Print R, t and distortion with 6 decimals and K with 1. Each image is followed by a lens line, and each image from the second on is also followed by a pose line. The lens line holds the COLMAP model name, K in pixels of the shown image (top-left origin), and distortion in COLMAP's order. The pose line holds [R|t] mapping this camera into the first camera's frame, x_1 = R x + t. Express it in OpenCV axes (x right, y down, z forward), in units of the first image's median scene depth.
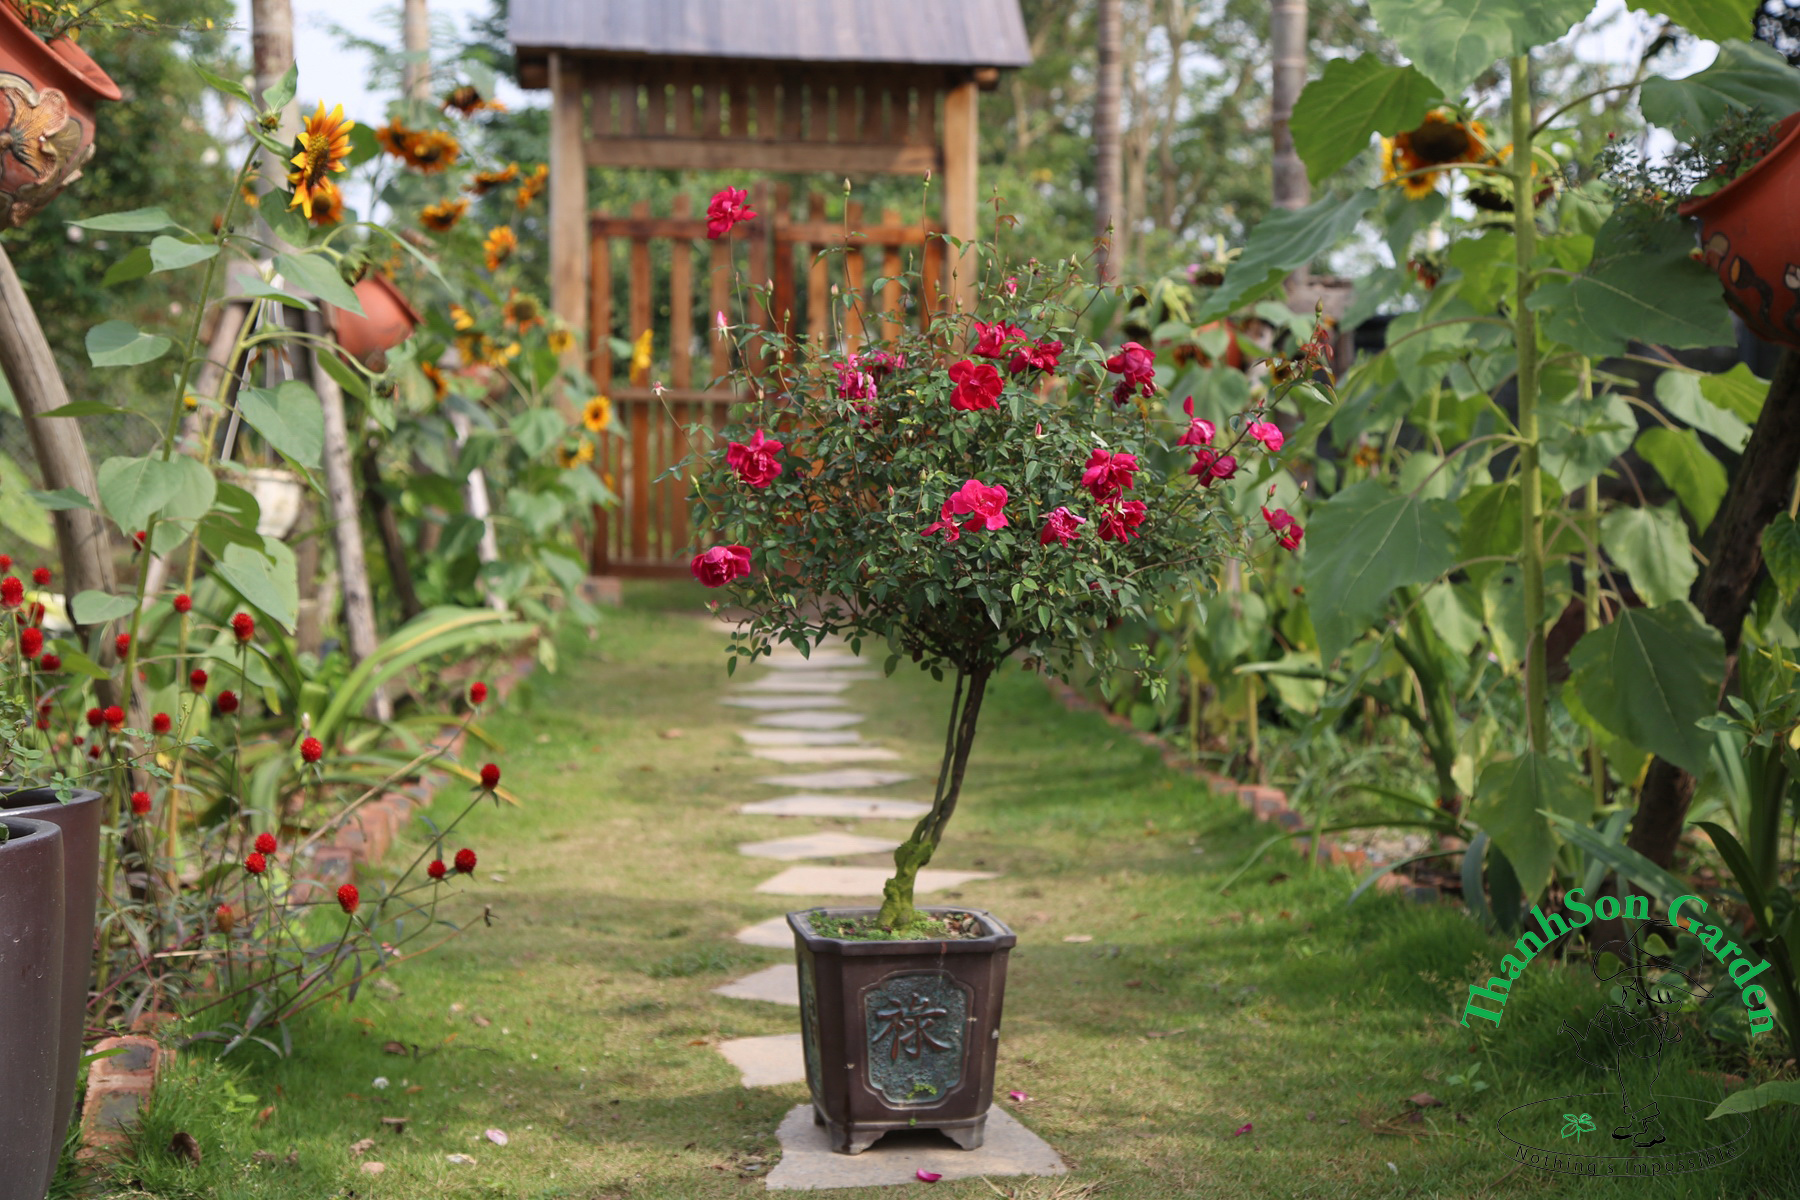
lens RADIAL K [[2961.9, 0, 911.7], [0, 2961.9, 585.1], [0, 0, 1]] dist [0.275919, 0.000000]
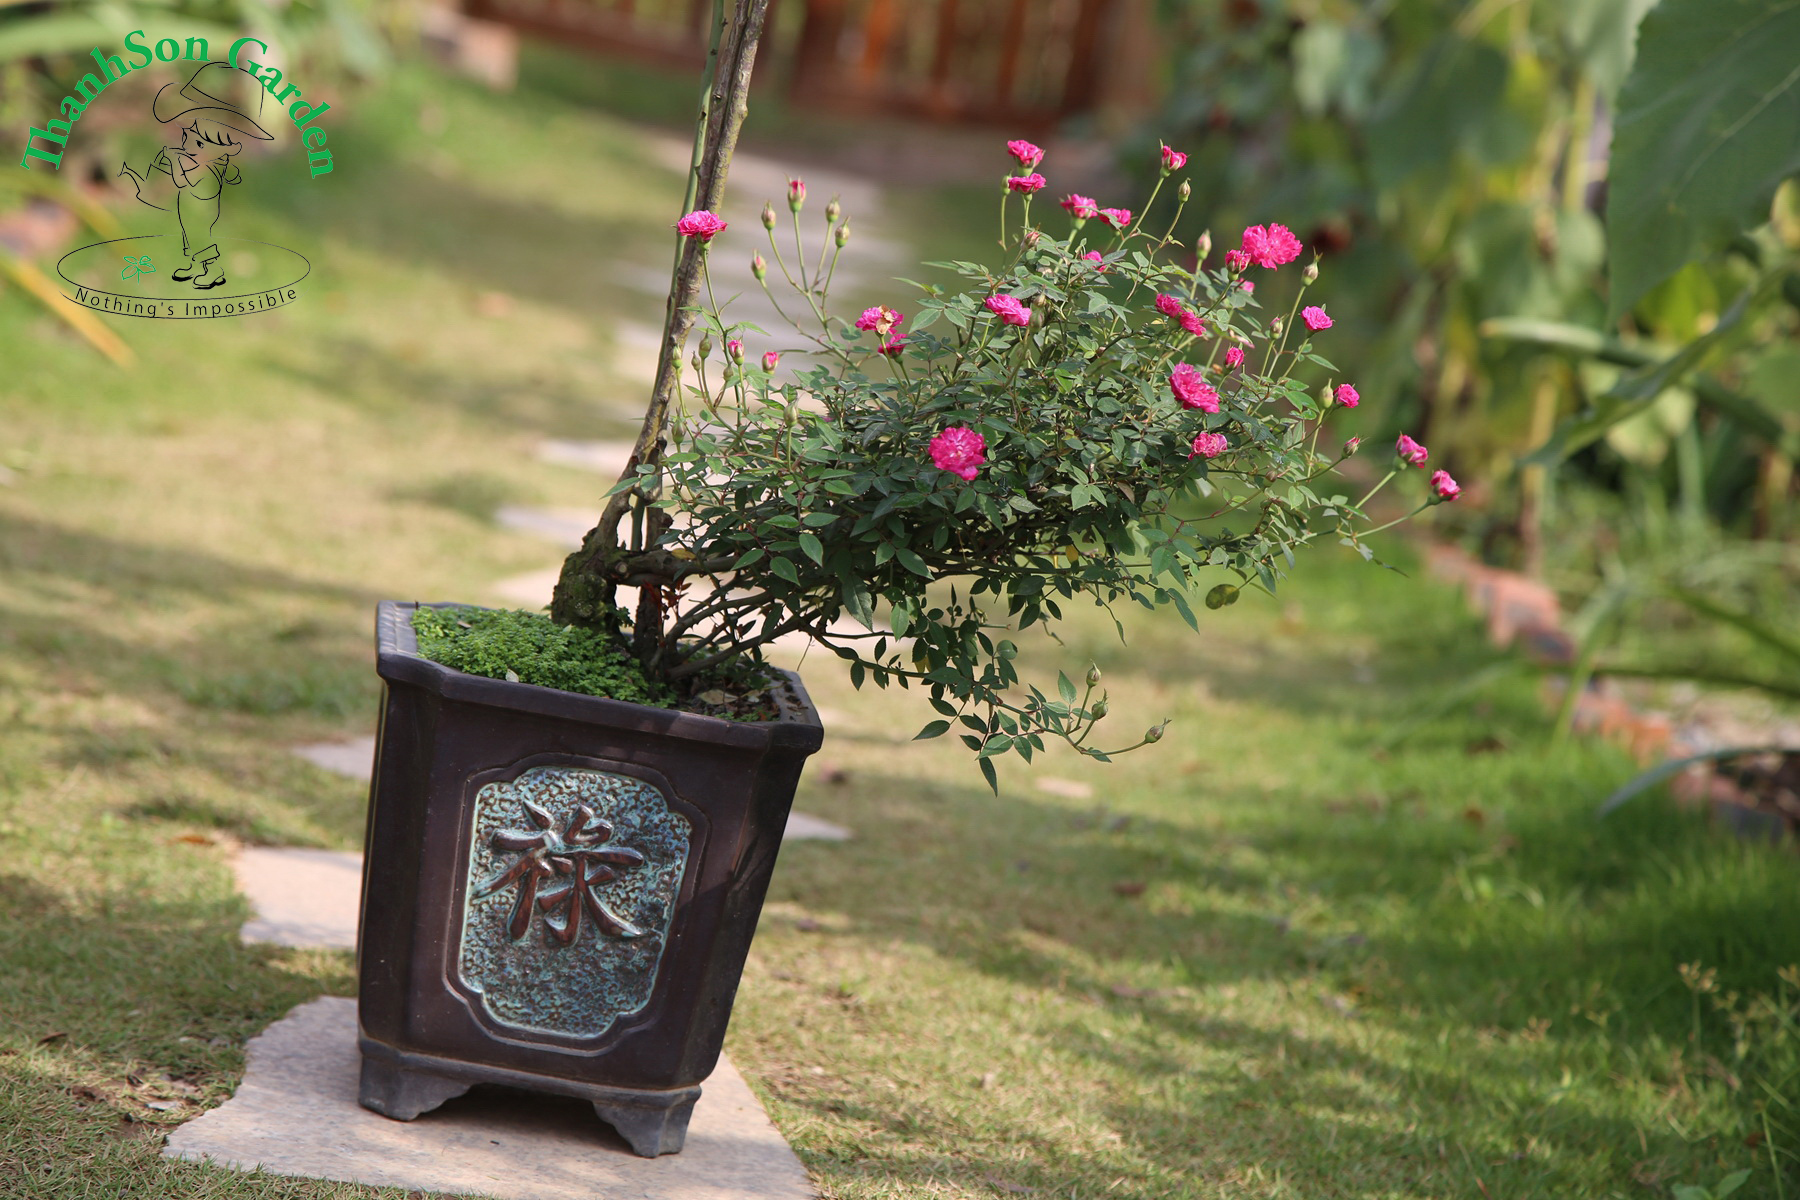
lens RADIAL K [[5107.7, 0, 893.1], [0, 5107.7, 569.8], [0, 0, 1]] dist [0.676745, 0.000000]
pose [[0.983385, 0.179630, -0.026221, 0.033451], [-0.177055, 0.980953, 0.079887, 0.013560], [0.040072, -0.073917, 0.996459, 0.100614]]
